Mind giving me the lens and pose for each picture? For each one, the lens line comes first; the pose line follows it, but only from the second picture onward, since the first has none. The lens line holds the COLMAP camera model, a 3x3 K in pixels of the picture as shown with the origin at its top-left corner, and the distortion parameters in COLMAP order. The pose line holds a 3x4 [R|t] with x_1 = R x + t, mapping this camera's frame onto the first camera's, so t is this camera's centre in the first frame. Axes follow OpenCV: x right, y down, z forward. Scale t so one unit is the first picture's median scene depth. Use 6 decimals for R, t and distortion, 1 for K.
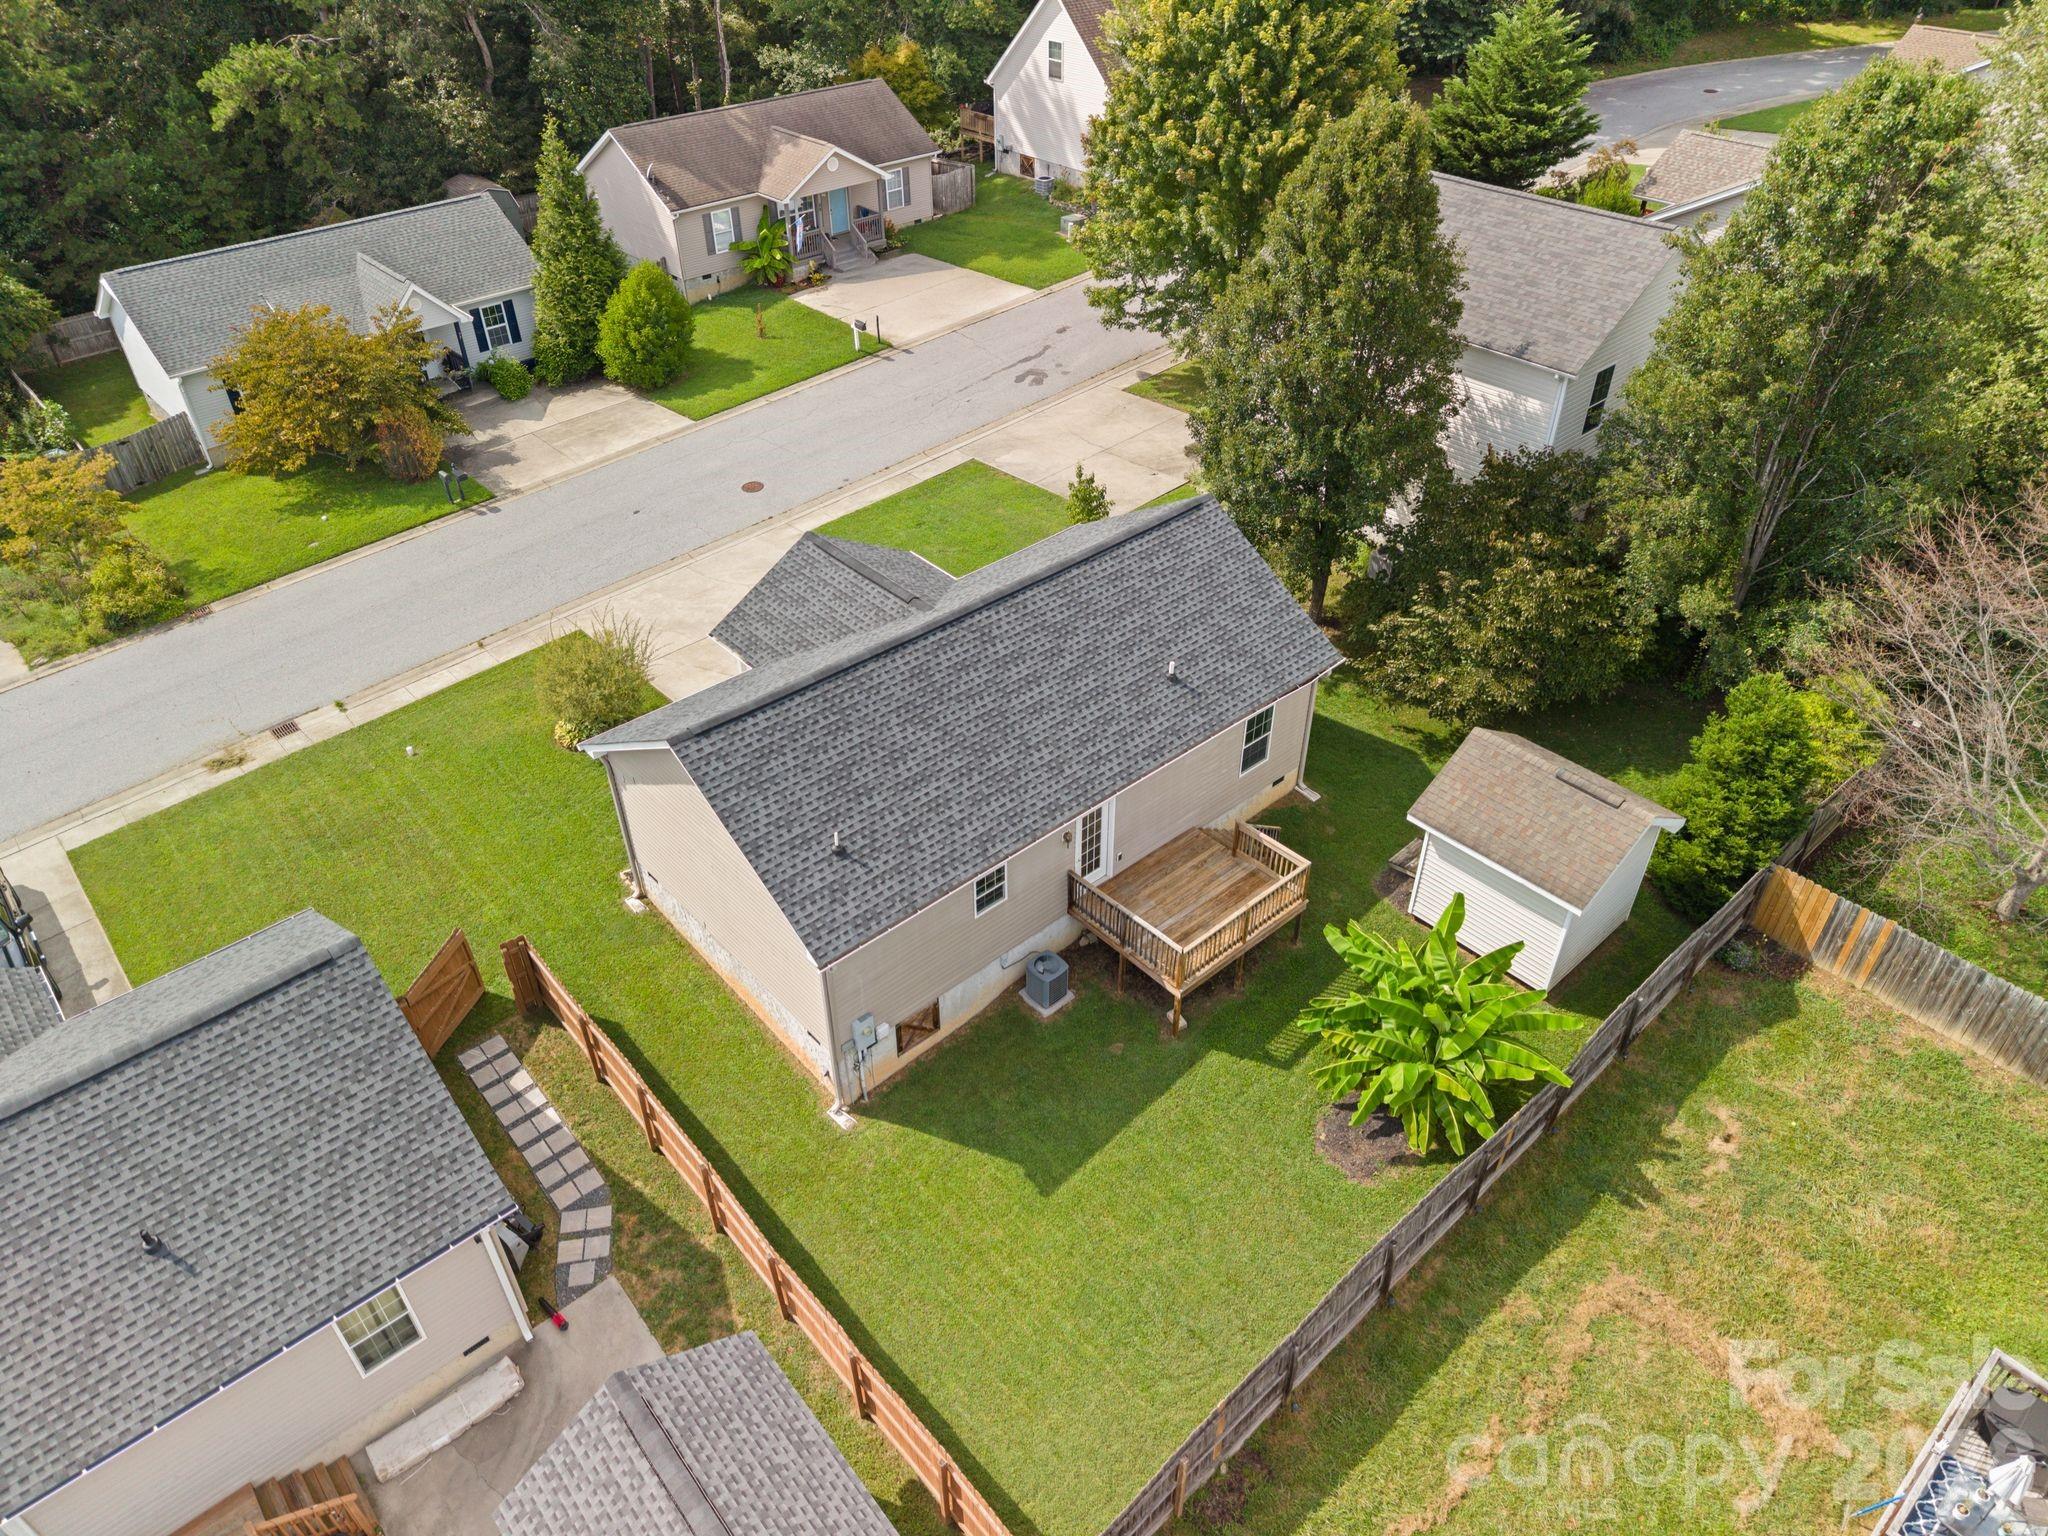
lens RADIAL K [[1359.1, 0, 1024.0], [0, 1359.1, 768.0], [0, 0, 1]] dist [0.050200, -0.056207]
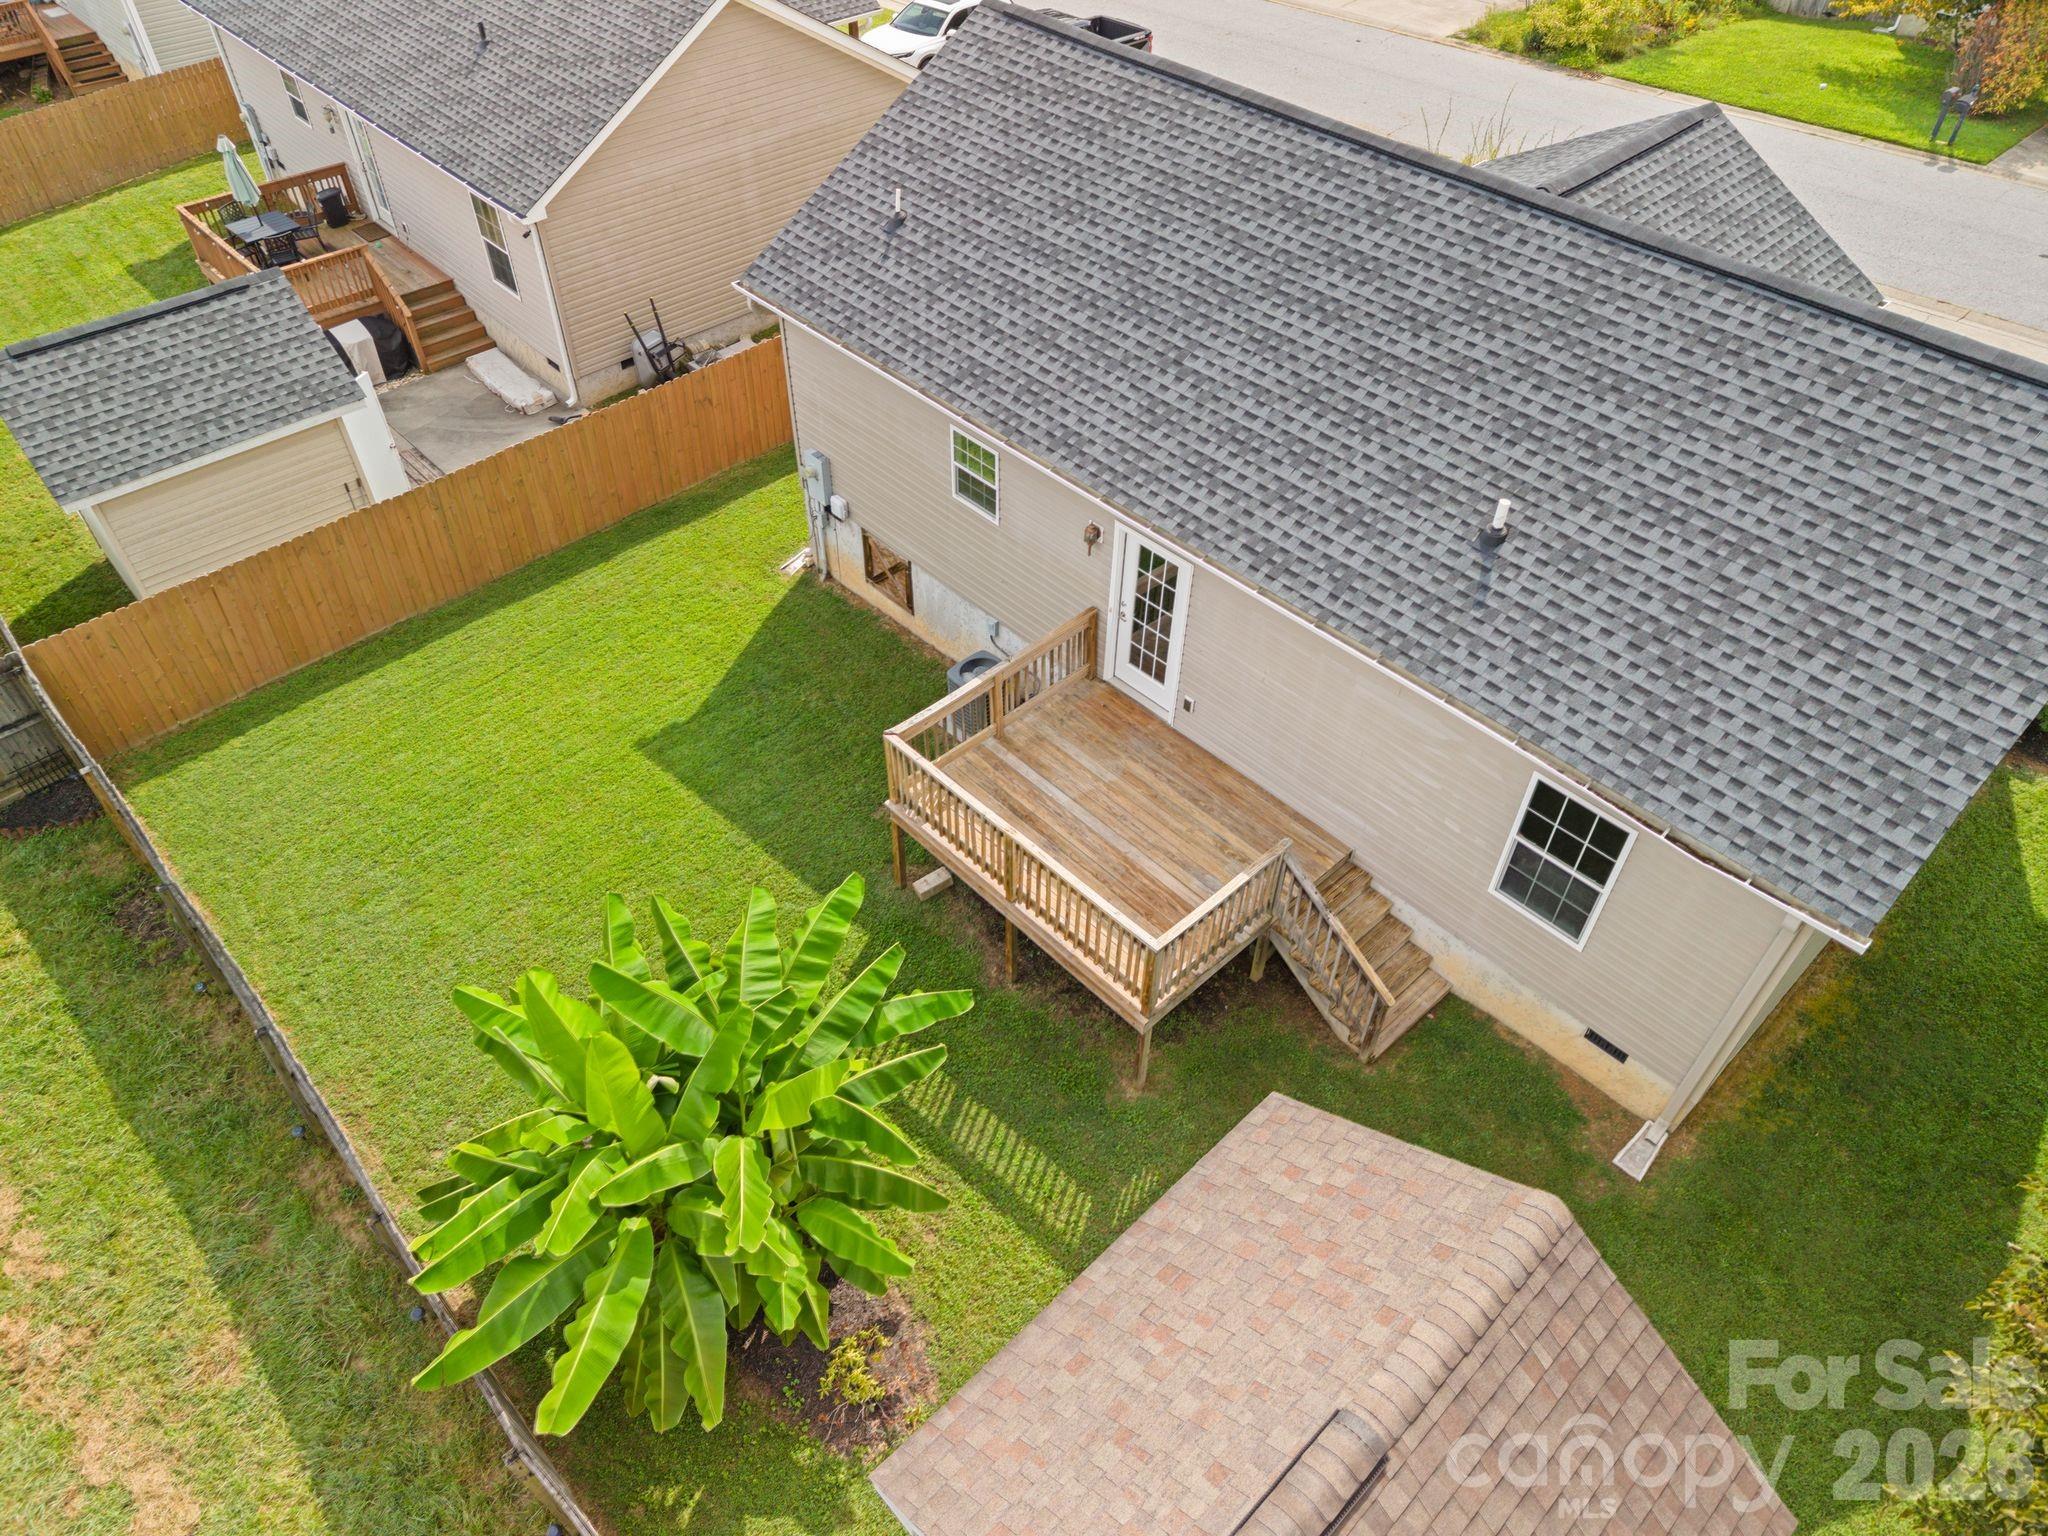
lens RADIAL K [[1359.1, 0, 1024.0], [0, 1359.1, 768.0], [0, 0, 1]] dist [0.050200, -0.056207]
pose [[0.027432, 0.711392, -0.702260, 0.514064], [-0.624679, 0.560656, 0.543545, -0.187958], [0.780399, 0.423777, 0.459771, 0.808396]]
